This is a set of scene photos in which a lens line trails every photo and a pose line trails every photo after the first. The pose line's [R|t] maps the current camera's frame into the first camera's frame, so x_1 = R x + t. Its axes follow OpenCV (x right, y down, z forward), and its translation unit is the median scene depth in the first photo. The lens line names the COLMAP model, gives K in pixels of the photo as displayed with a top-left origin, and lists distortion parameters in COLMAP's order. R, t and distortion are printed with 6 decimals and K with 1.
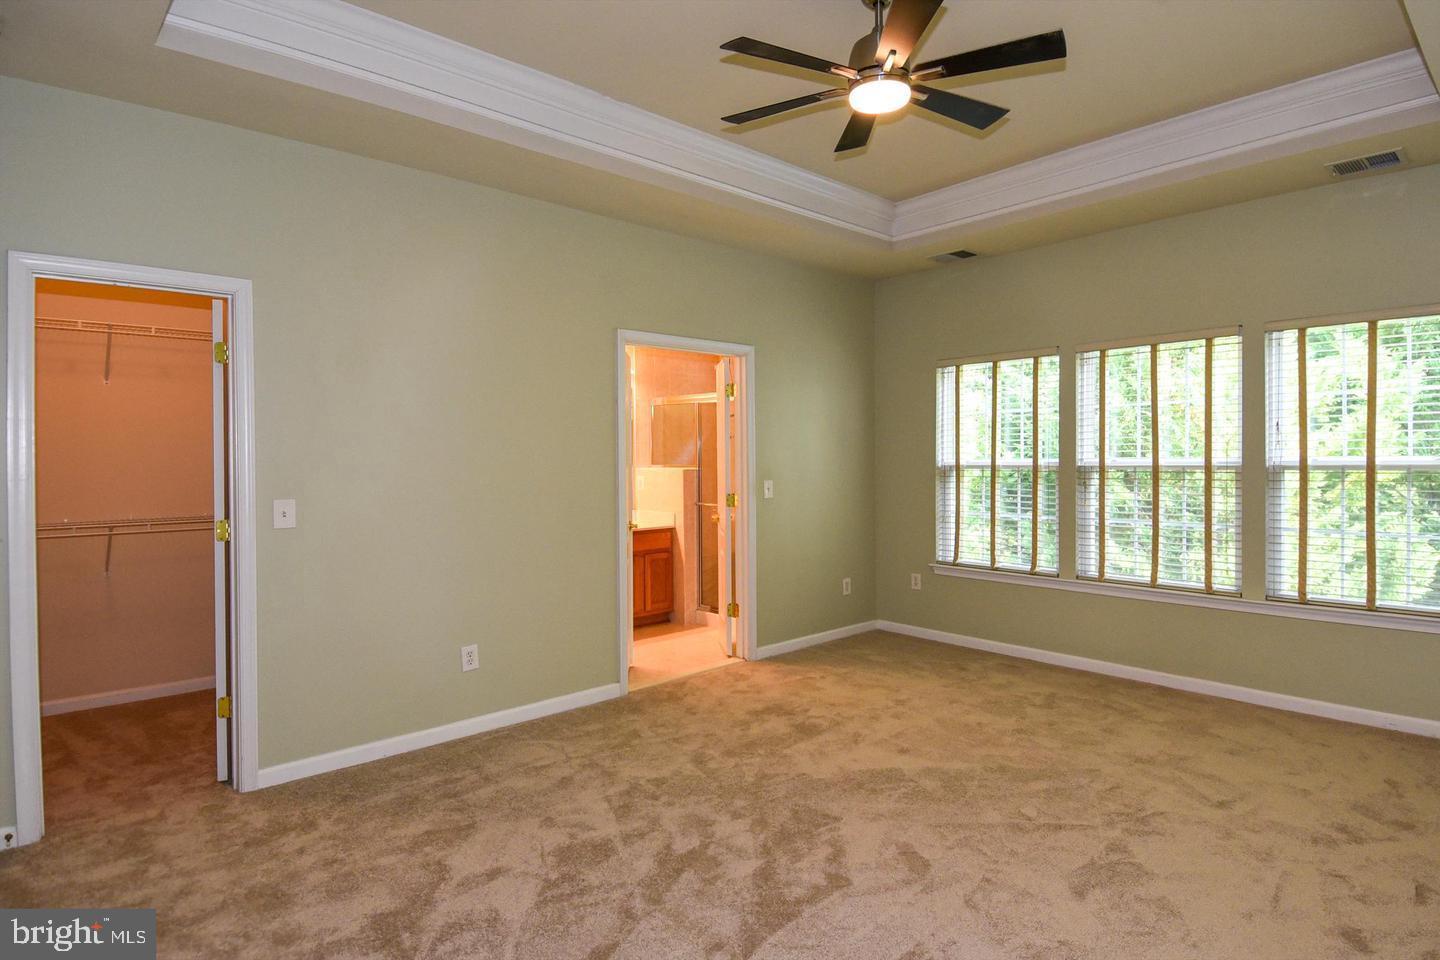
lens RADIAL K [[768.2, 0, 760.8], [0, 768.2, 465.0], [0, 0, 1]] dist [-0.002962, -0.001085]
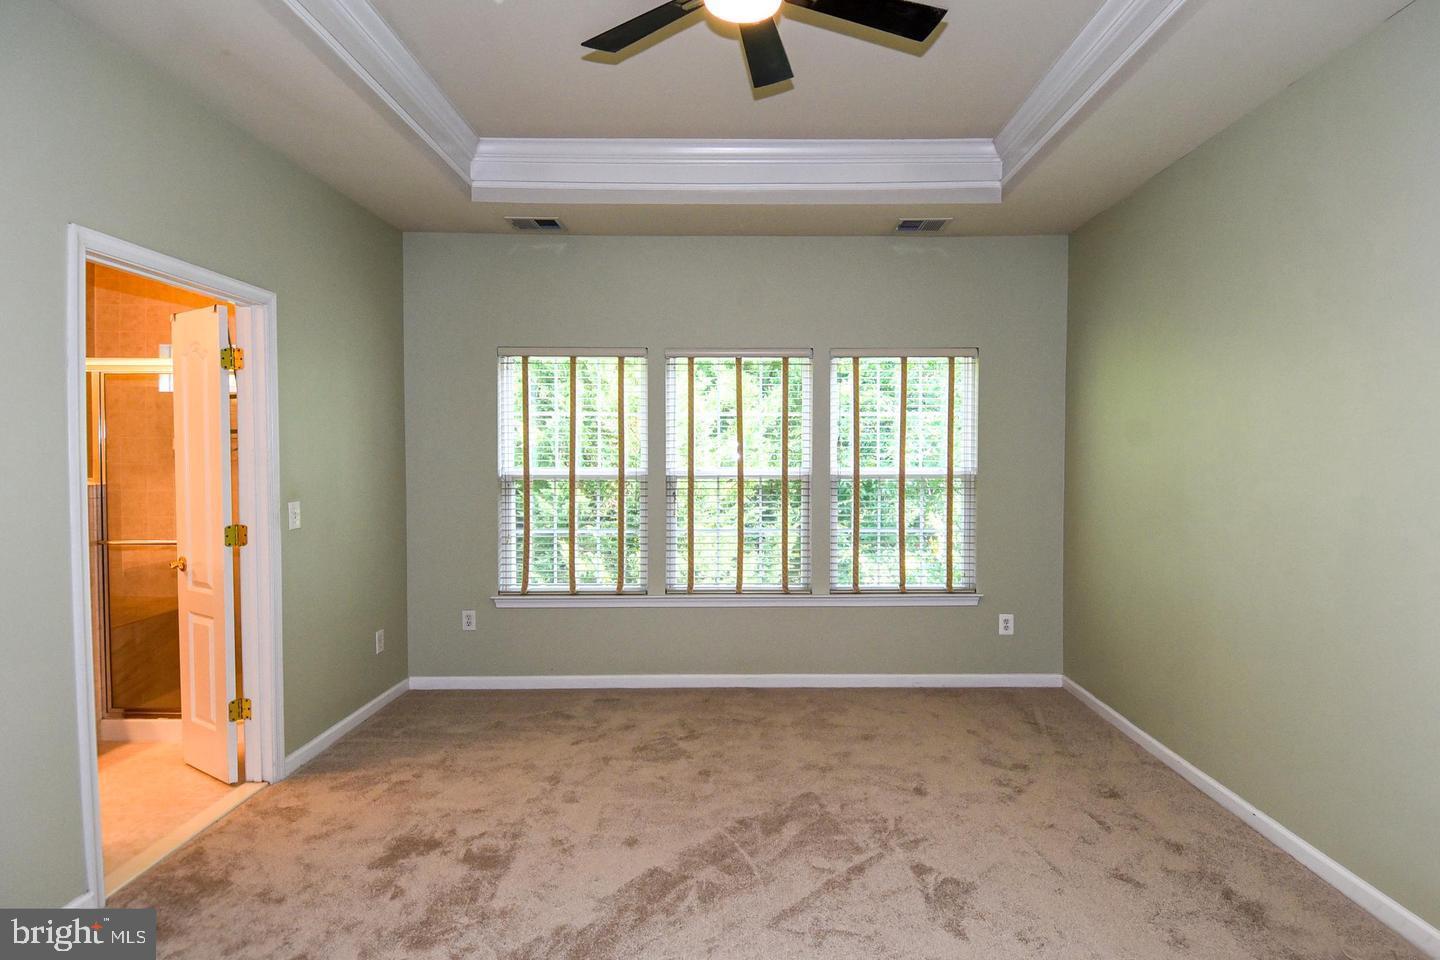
lens RADIAL K [[781.6, 0, 798.7], [0, 781.6, 474.9], [0, 0, 1]] dist [0.092223, -0.081426]
pose [[0.684490, -0.001007, 0.729022, -0.215181], [0.000748, 0.999999, 0.000679, -0.000112], [-0.729022, 0.000081, 0.684490, 0.243299]]
